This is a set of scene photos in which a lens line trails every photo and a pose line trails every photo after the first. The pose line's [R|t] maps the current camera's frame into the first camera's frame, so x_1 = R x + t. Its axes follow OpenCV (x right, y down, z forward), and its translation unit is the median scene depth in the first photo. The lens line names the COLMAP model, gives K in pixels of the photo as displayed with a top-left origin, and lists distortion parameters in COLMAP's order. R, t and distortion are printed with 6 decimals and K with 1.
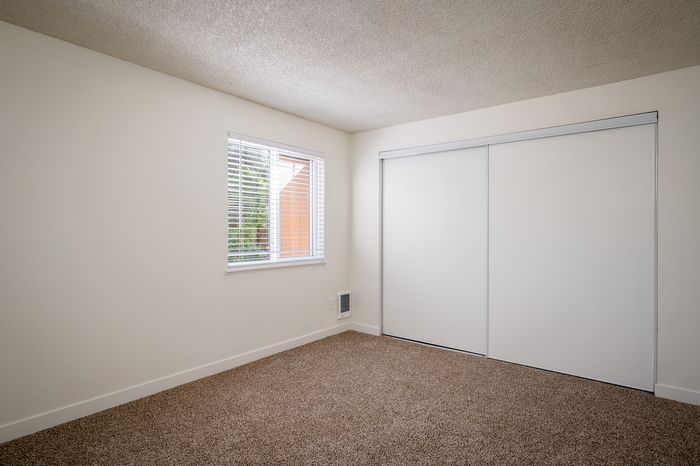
lens RADIAL K [[380.7, 0, 349.5], [0, 380.7, 229.6], [0, 0, 1]] dist [-0.001932, -0.000367]
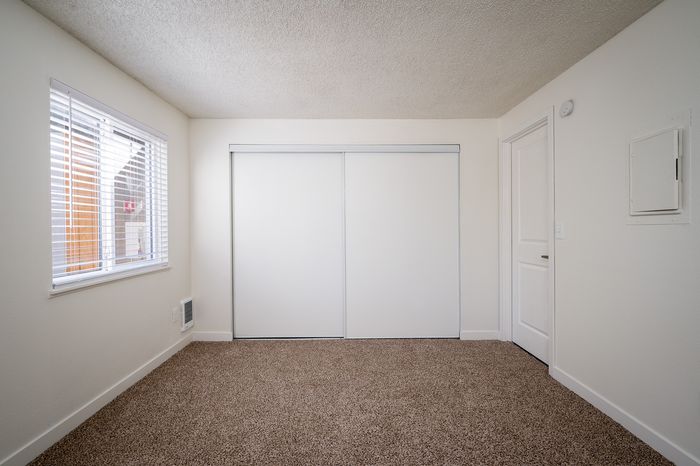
lens RADIAL K [[333.3, 0, 350.5], [0, 333.3, 234.9], [0, 0, 1]] dist [-0.000175, -0.000118]
pose [[0.770793, -0.017581, 0.636843, -0.240894], [0.004343, 0.999741, 0.022343, 0.001395], [-0.637071, -0.014456, 0.770670, 0.205666]]
